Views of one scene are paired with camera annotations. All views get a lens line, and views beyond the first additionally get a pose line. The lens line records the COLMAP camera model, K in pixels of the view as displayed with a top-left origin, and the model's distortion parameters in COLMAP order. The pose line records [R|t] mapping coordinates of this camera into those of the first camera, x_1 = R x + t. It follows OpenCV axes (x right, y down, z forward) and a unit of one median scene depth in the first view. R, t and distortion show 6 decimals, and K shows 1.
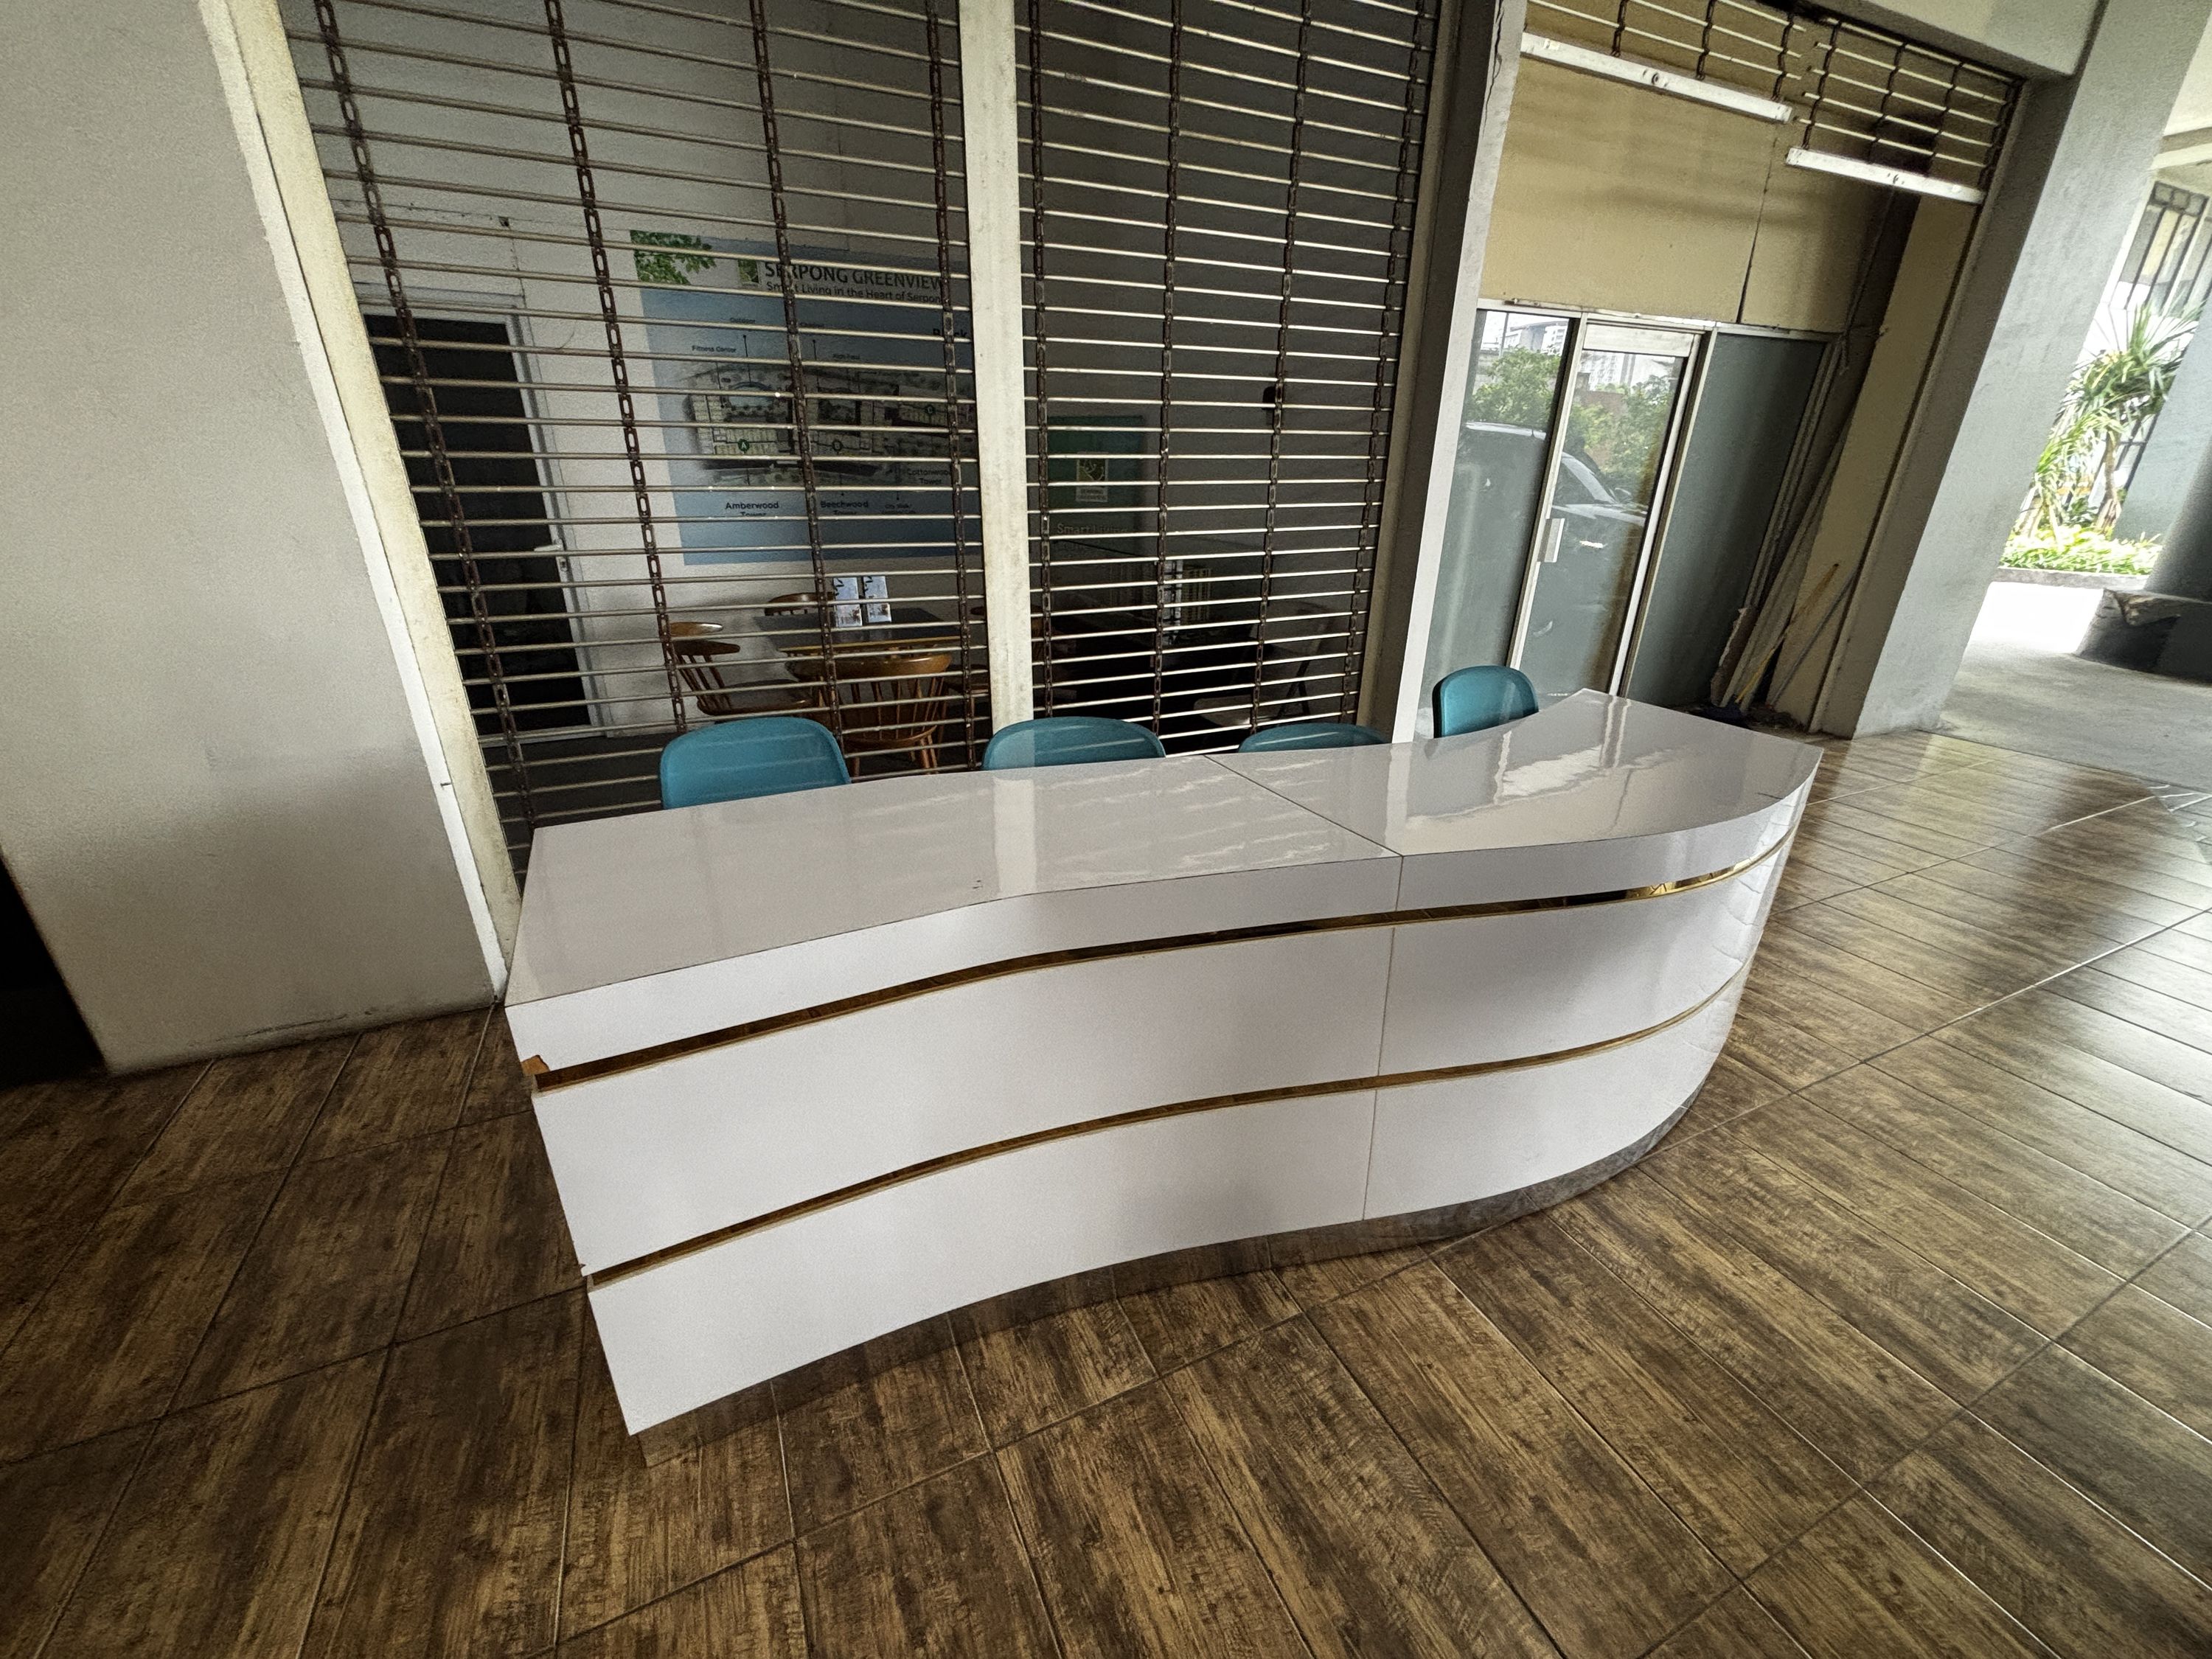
lens RADIAL K [[886.7, 0, 1096.3], [0, 886.7, 828.6], [0, 0, 1]] dist [-0.001345, 0.000938]
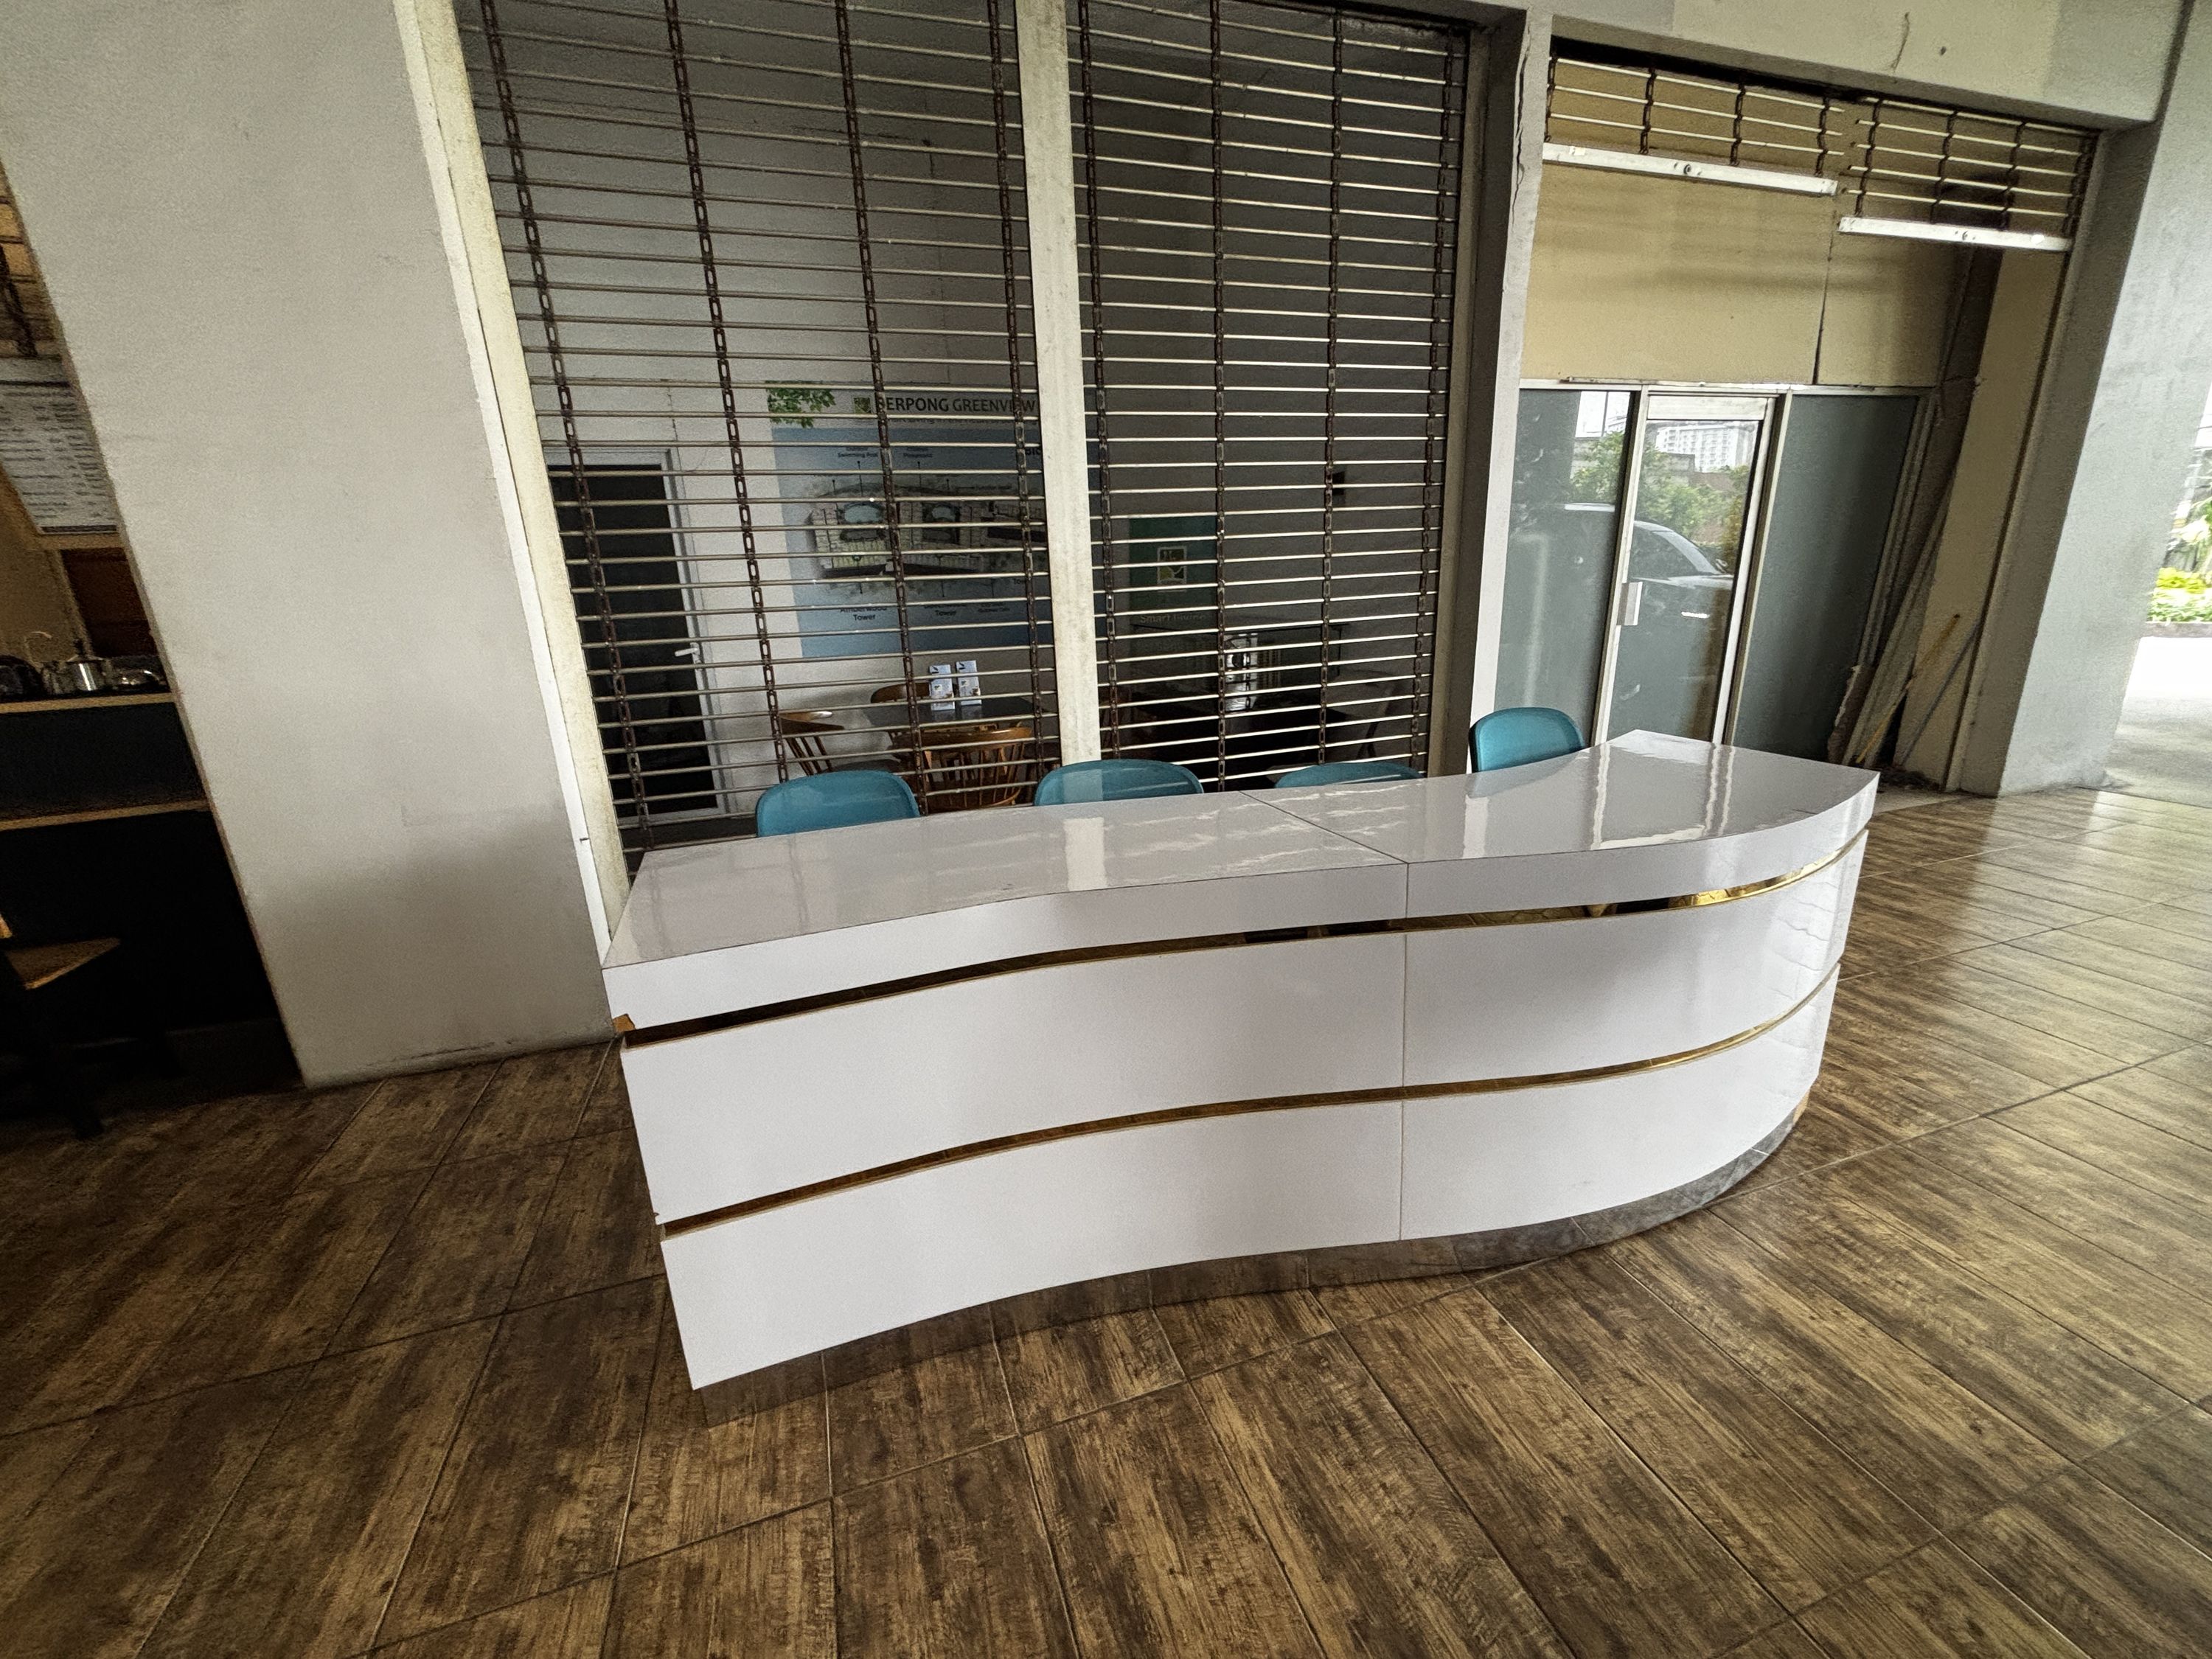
lens RADIAL K [[886.7, 0, 1098.1], [0, 886.7, 829.5], [0, 0, 1]] dist [-0.001345, 0.000938]
pose [[0.992631, -0.016033, -0.120109, 0.073061], [0.002986, 0.994144, -0.108025, 0.070990], [0.121138, 0.106870, 0.986866, -0.062769]]
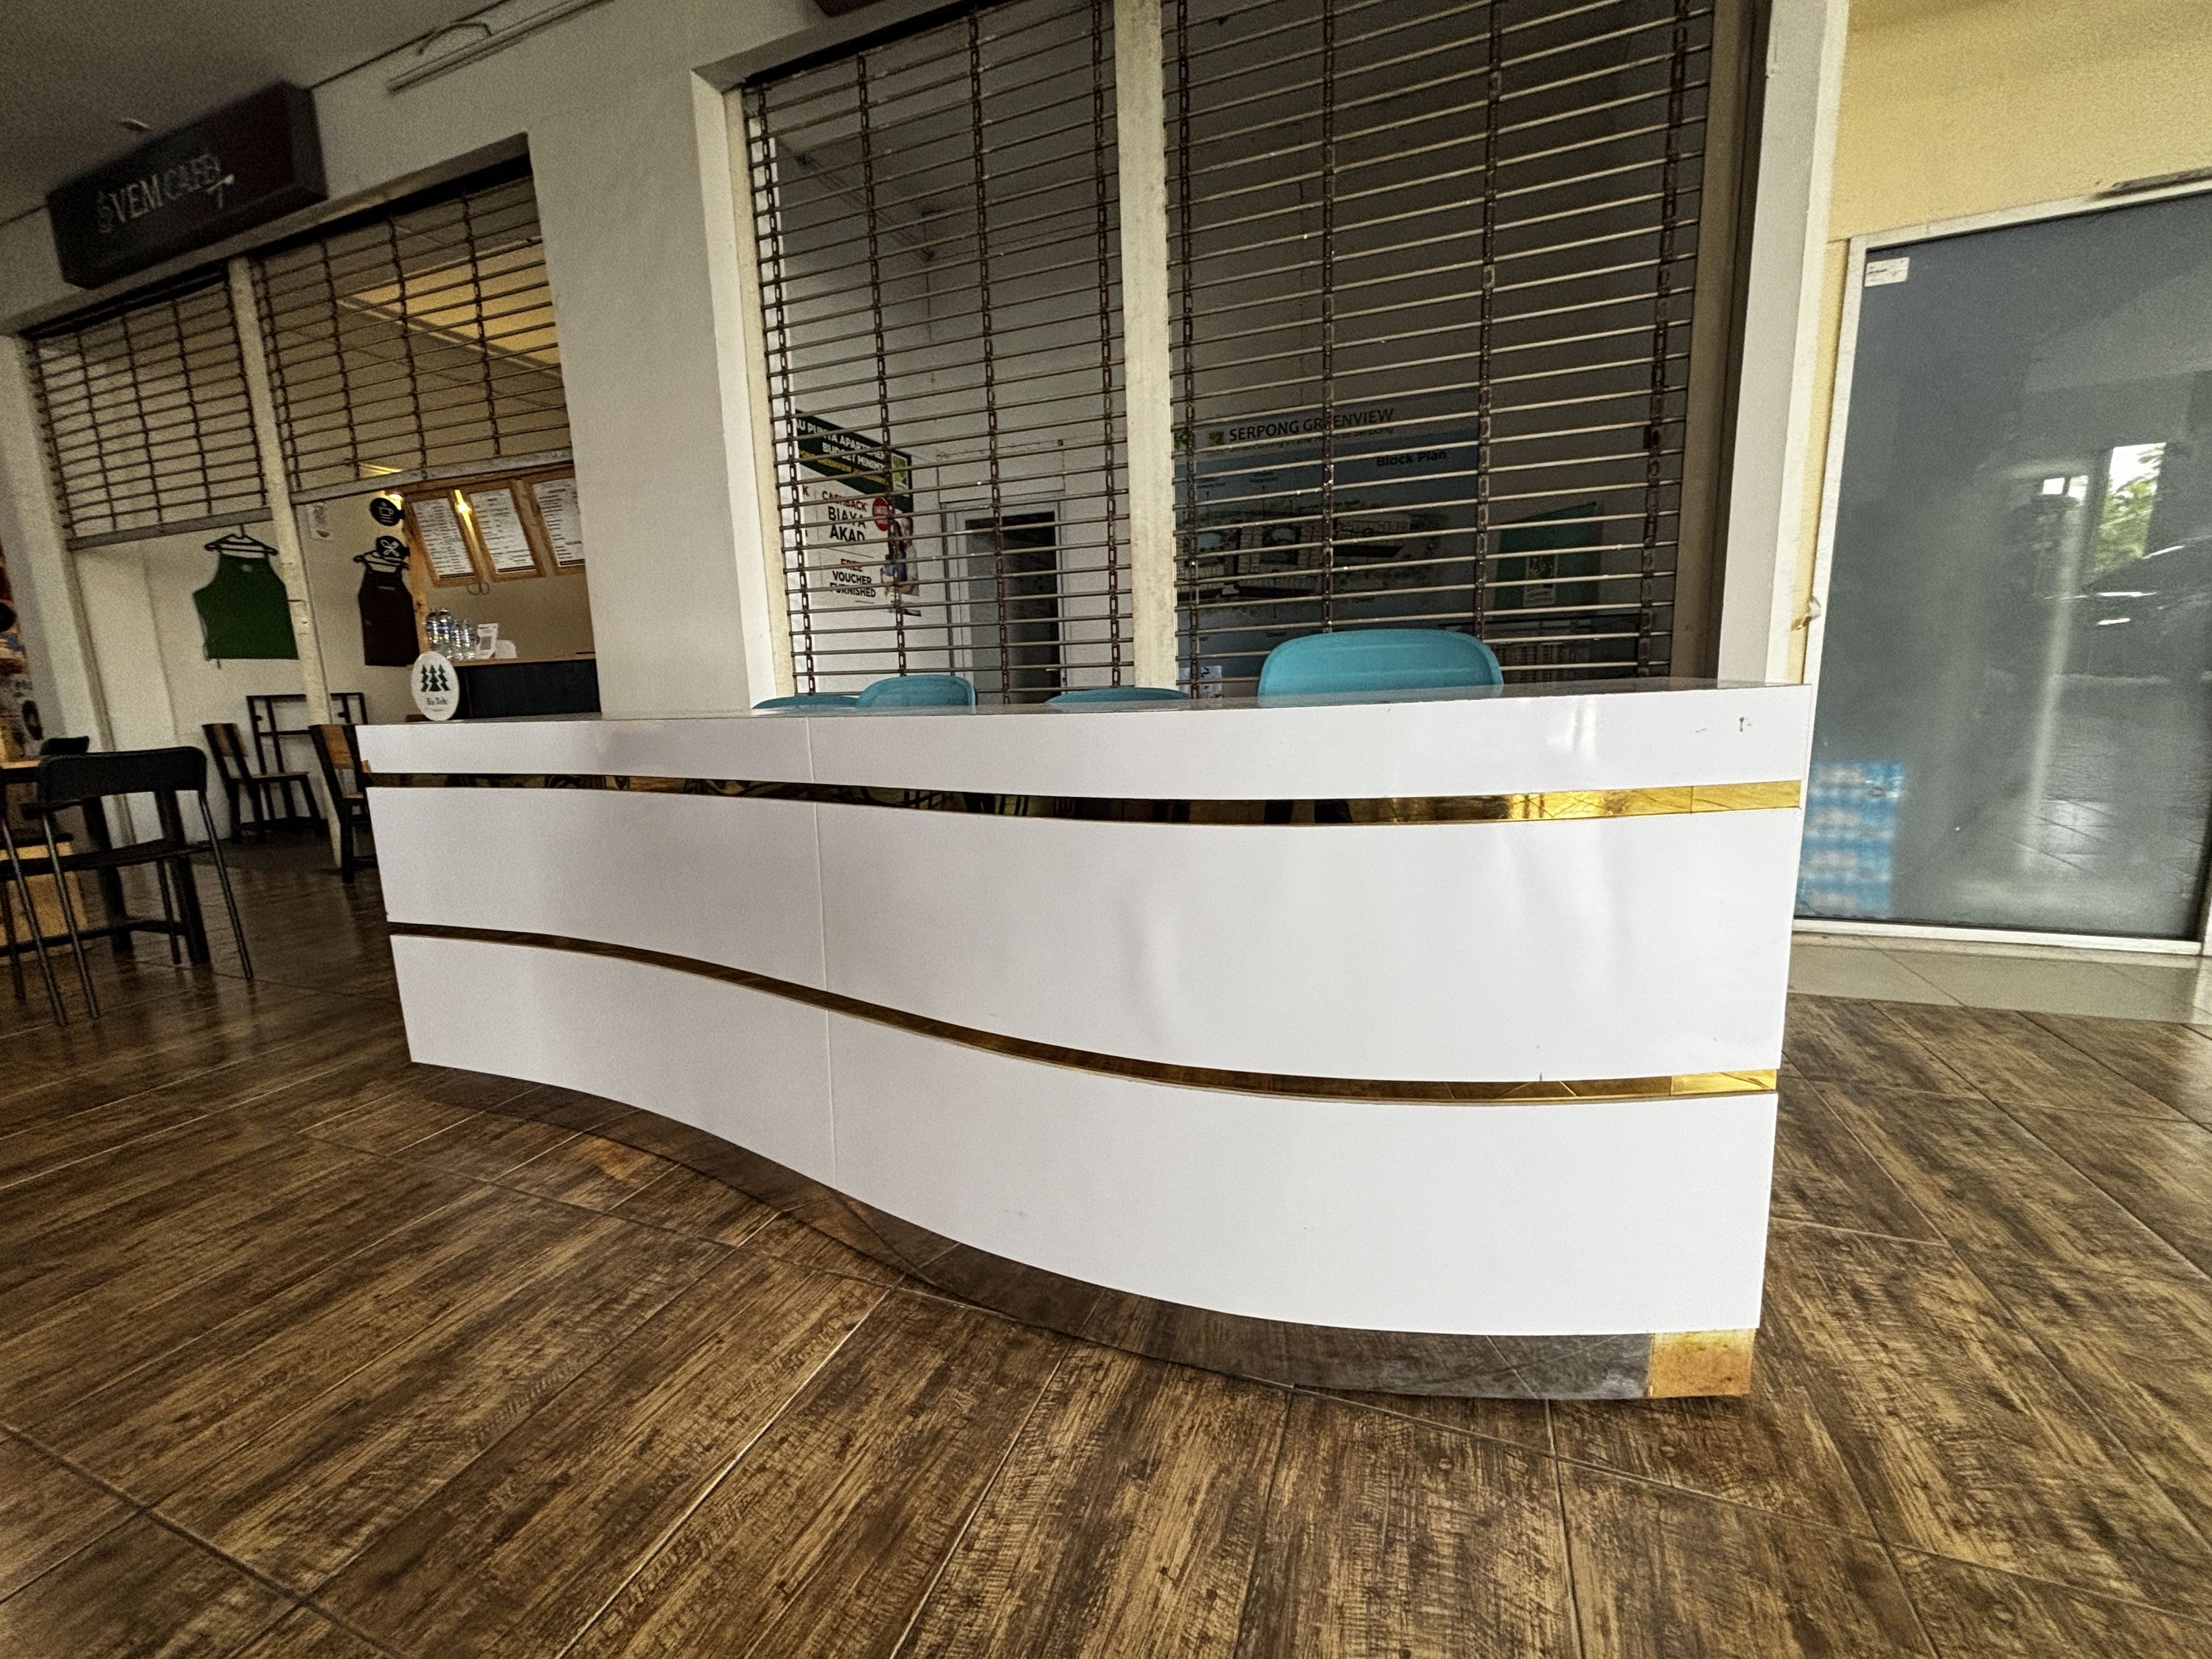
lens RADIAL K [[886.7, 0, 1115.2], [0, 886.7, 839.1], [0, 0, 1]] dist [-0.001345, 0.000938]
pose [[0.699691, 0.095385, -0.708050, 0.845398], [-0.243709, 0.963471, -0.111038, 0.121730], [0.671594, 0.250250, 0.697378, 0.411354]]
